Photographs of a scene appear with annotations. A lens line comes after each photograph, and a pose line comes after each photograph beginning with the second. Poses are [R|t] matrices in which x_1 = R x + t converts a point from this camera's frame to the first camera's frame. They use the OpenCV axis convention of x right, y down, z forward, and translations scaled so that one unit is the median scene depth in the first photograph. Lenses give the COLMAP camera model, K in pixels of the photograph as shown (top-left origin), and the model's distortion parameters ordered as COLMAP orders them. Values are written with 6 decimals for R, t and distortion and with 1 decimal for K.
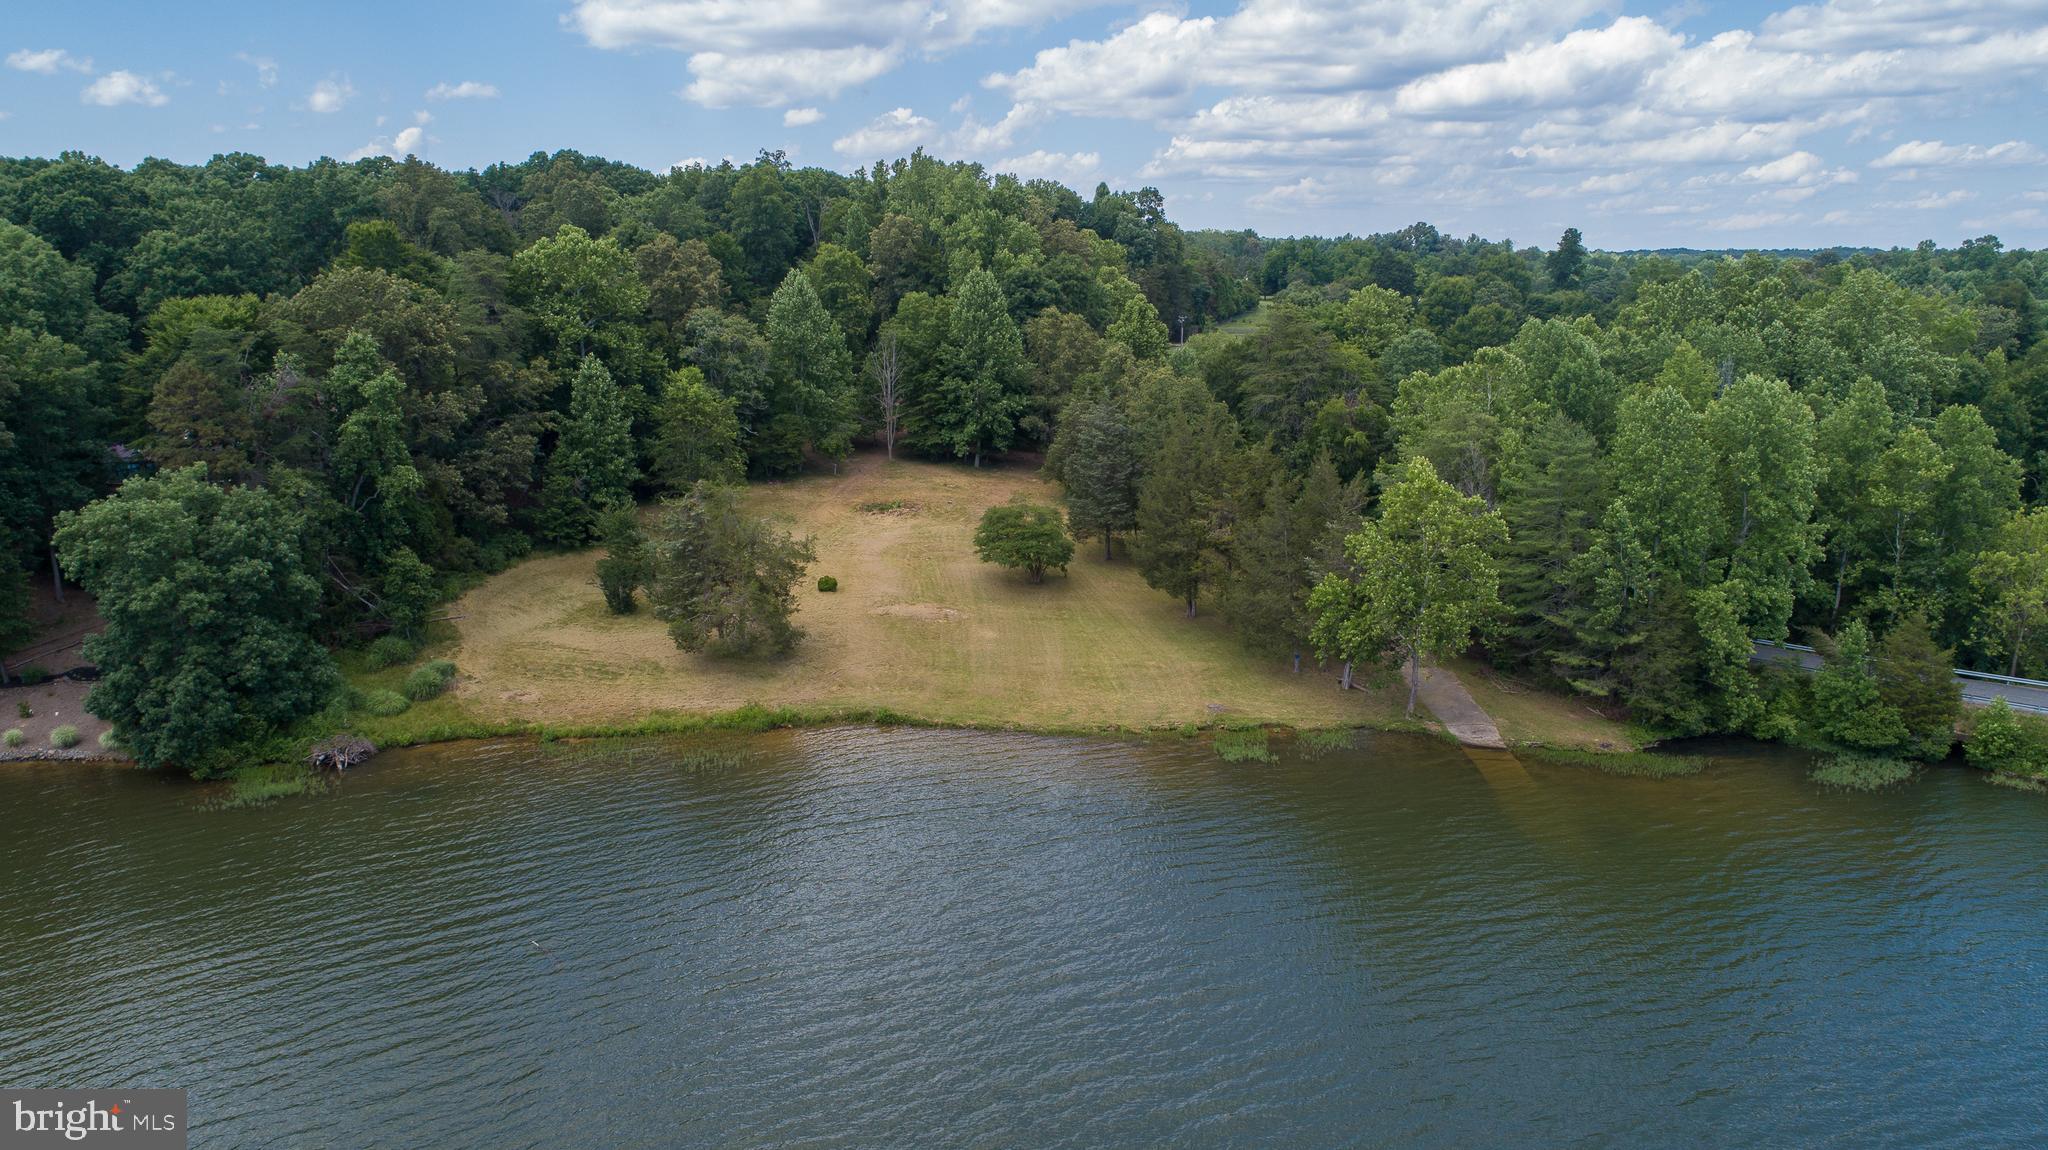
lens RADIAL K [[1375.1, 0, 1024.0], [0, 1375.1, 575.0], [0, 0, 1]] dist [-0.014673, 0.007250]
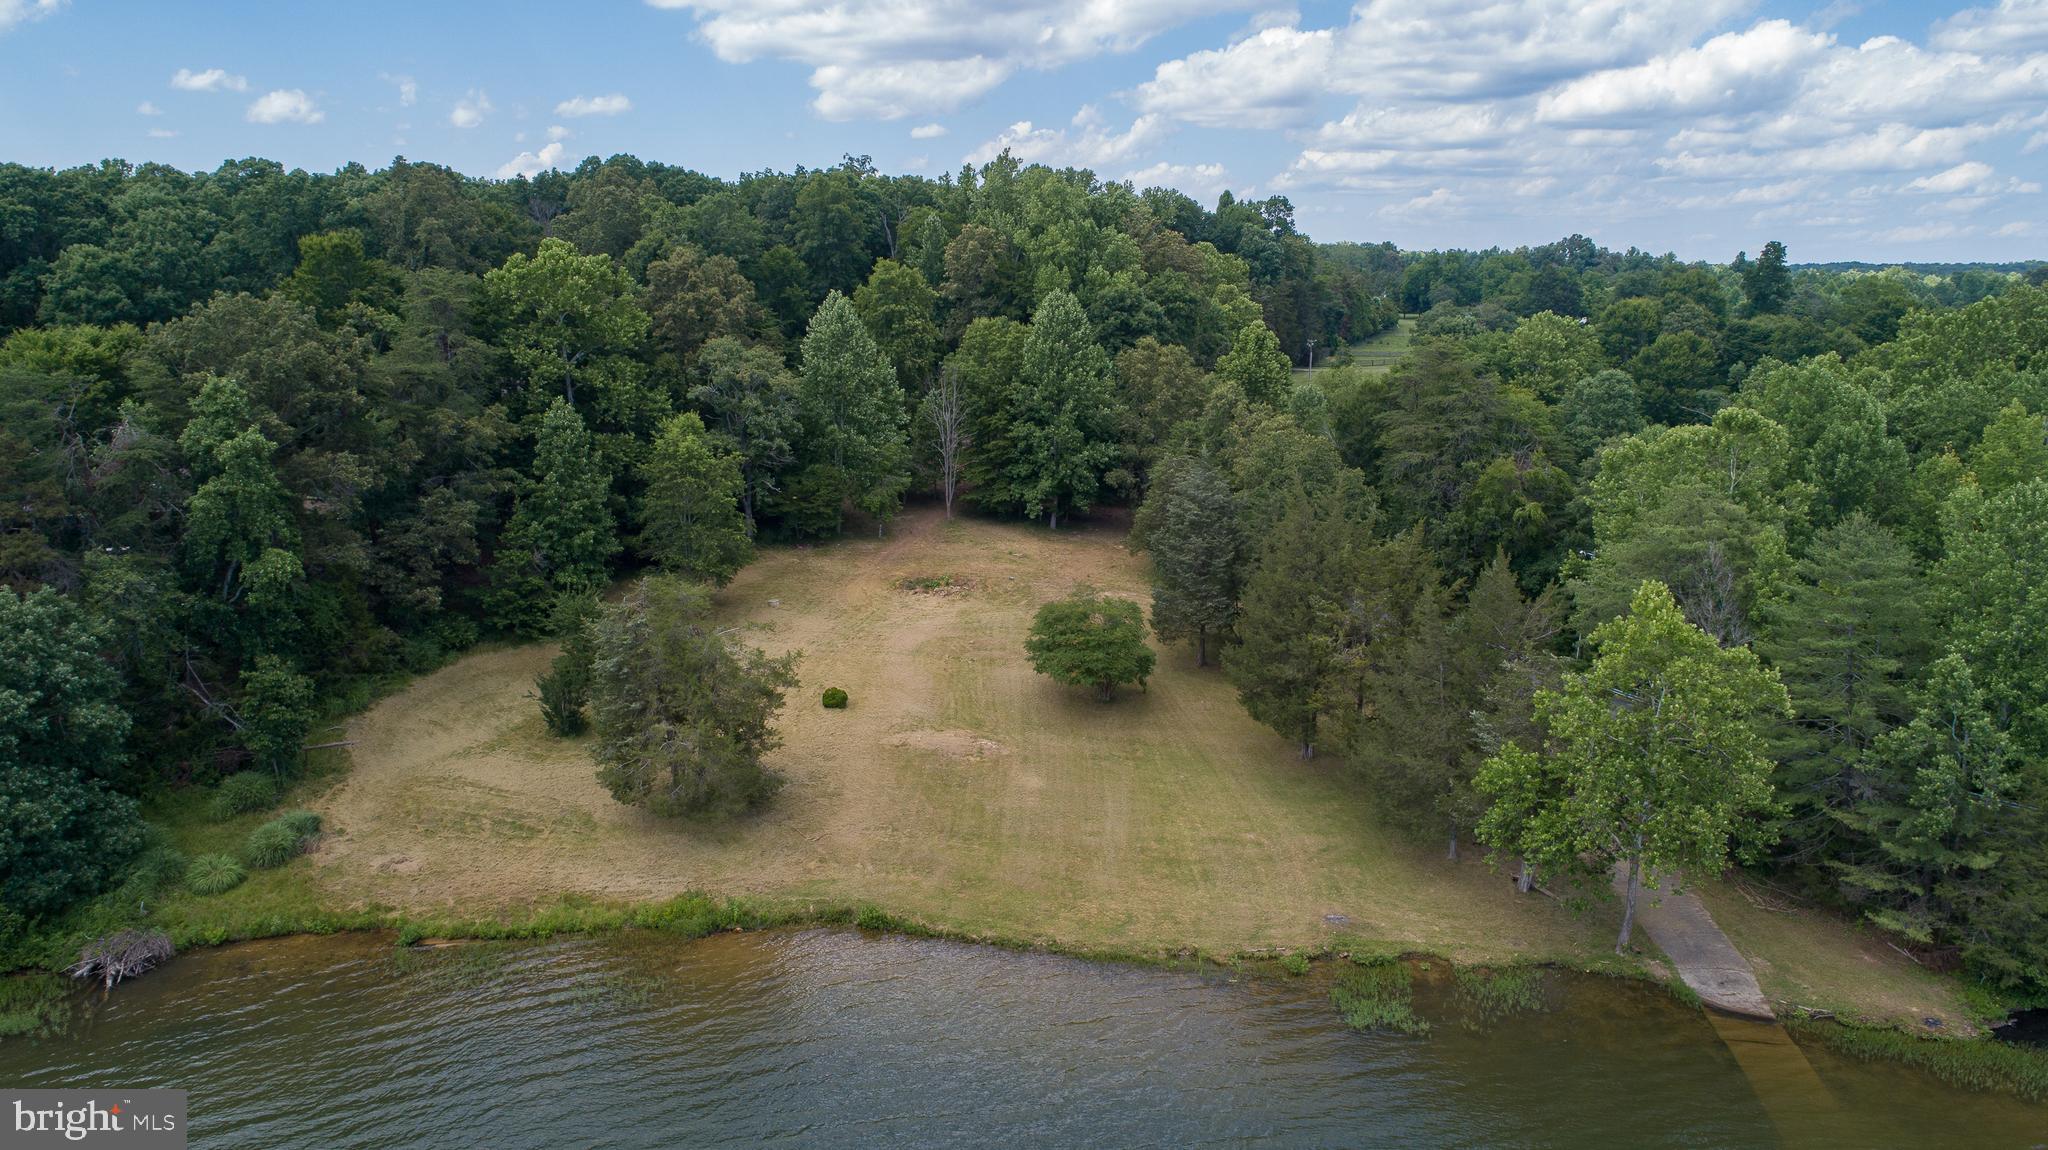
lens RADIAL K [[1375.1, 0, 1024.0], [0, 1375.1, 575.0], [0, 0, 1]] dist [-0.014673, 0.007250]
pose [[0.995640, 0.021927, -0.090668, 0.033792], [-0.022684, 0.999716, -0.007327, -0.061581], [0.090482, 0.009351, 0.995854, 0.240146]]
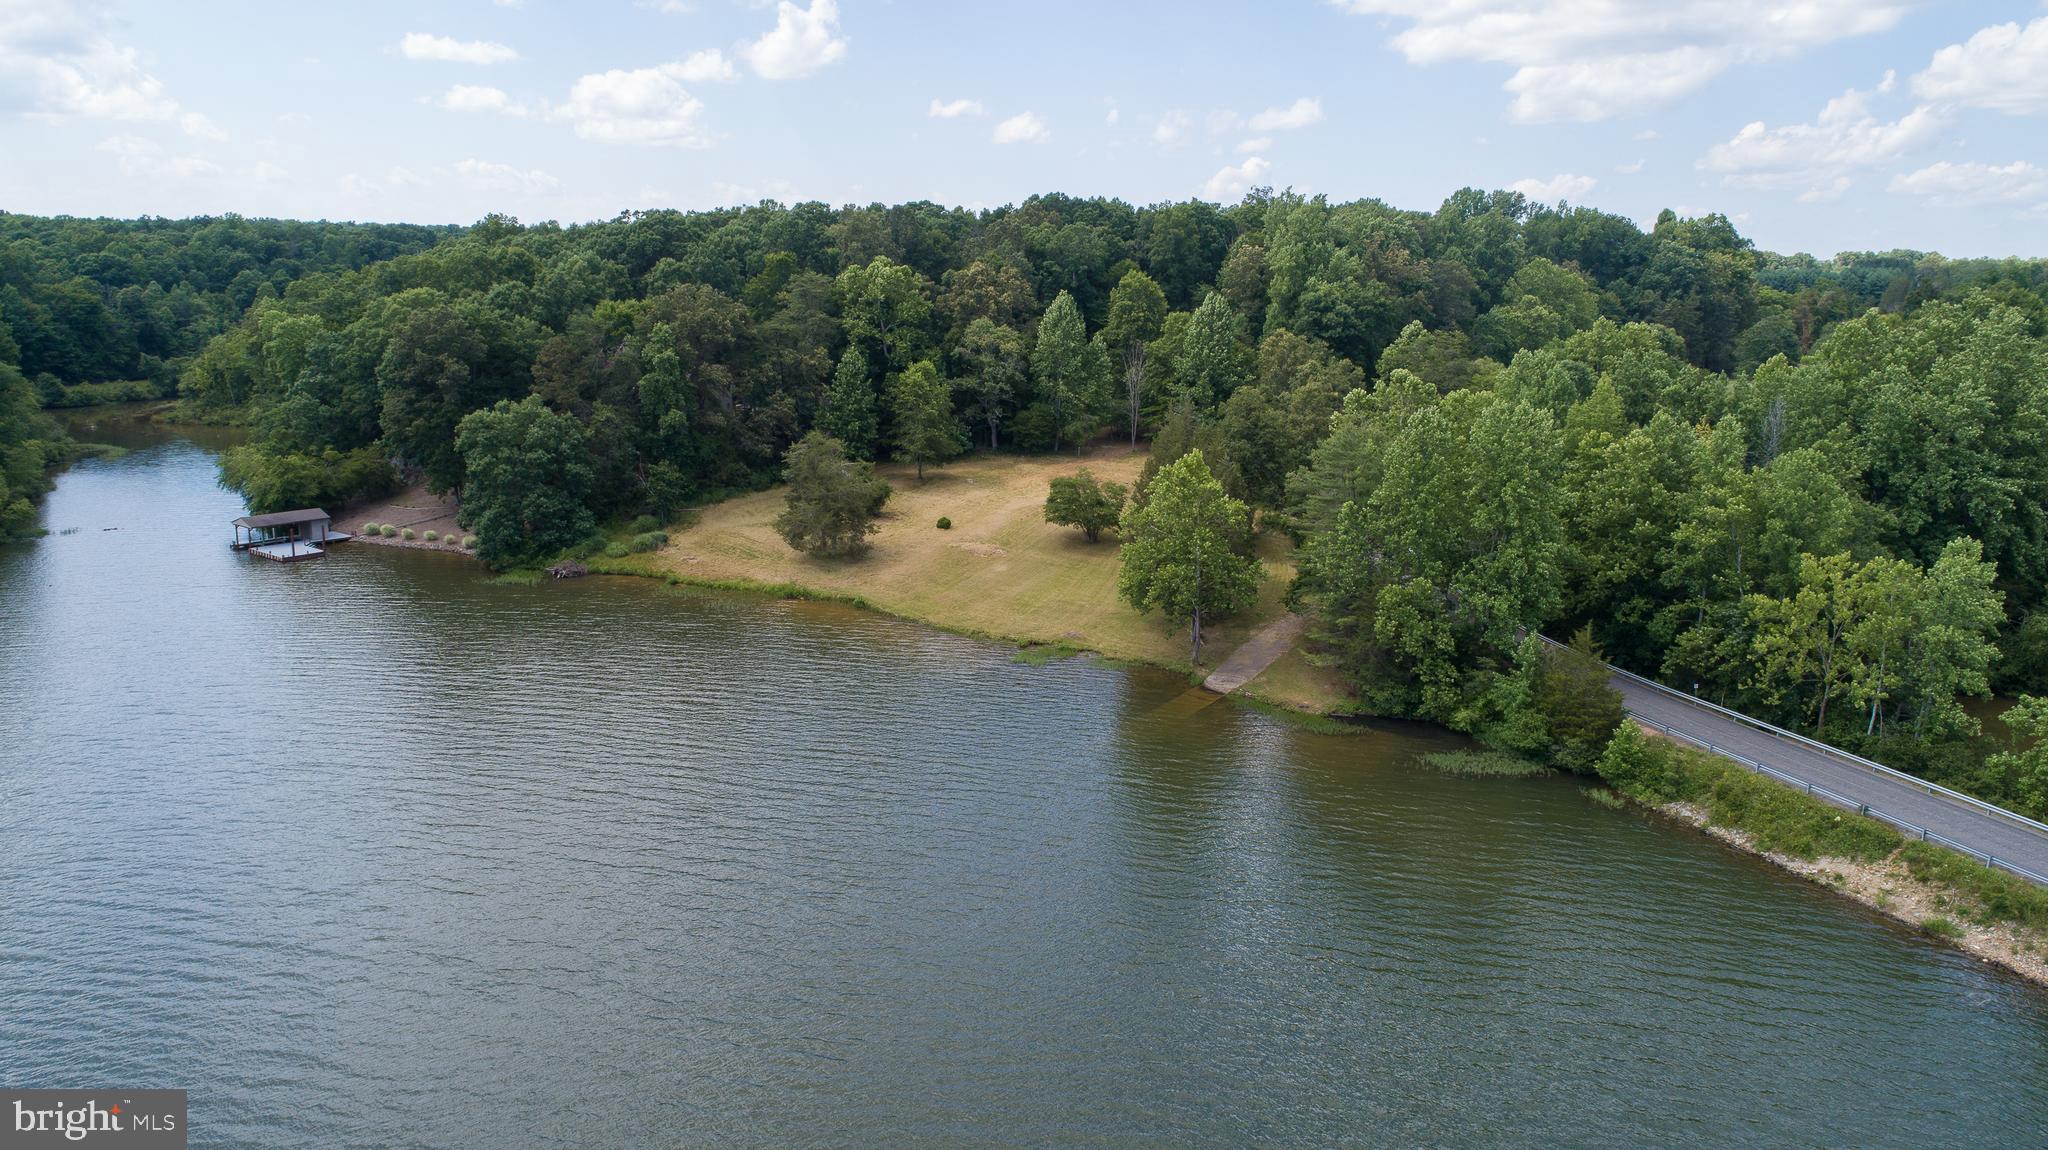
lens RADIAL K [[1375.1, 0, 1024.0], [0, 1375.1, 575.0], [0, 0, 1]] dist [-0.014673, 0.007250]
pose [[0.835472, 0.128508, -0.534297, 0.667777], [-0.136428, 0.990338, 0.024864, 0.013116], [0.532330, 0.052120, 0.844931, -0.096625]]
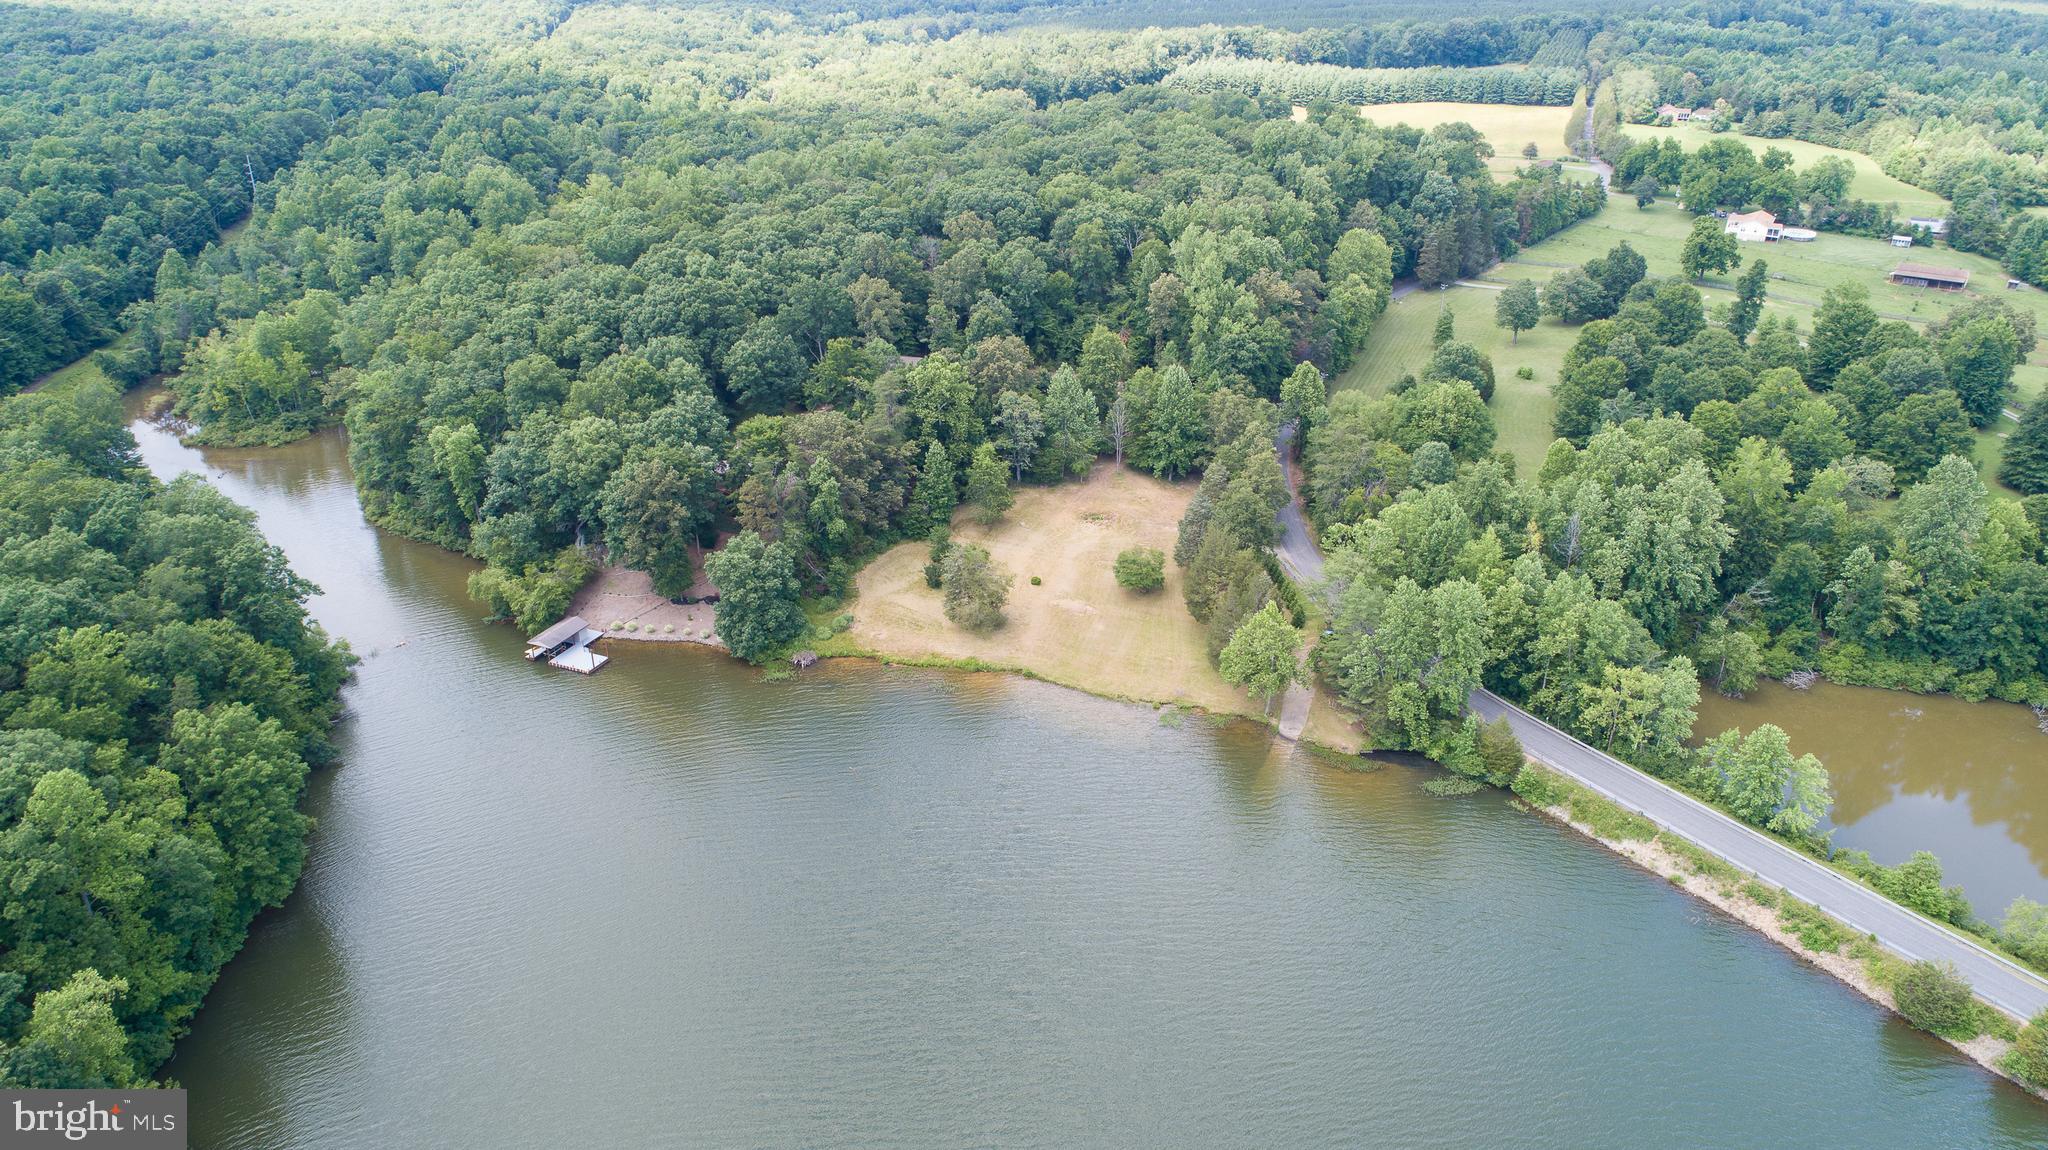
lens RADIAL K [[1375.1, 0, 1024.0], [0, 1375.1, 575.0], [0, 0, 1]] dist [-0.014673, 0.007250]
pose [[0.938014, 0.143099, -0.315677, 0.470507], [-0.073965, 0.972456, 0.221041, -0.445014], [0.338612, -0.183990, 0.922762, -0.832155]]
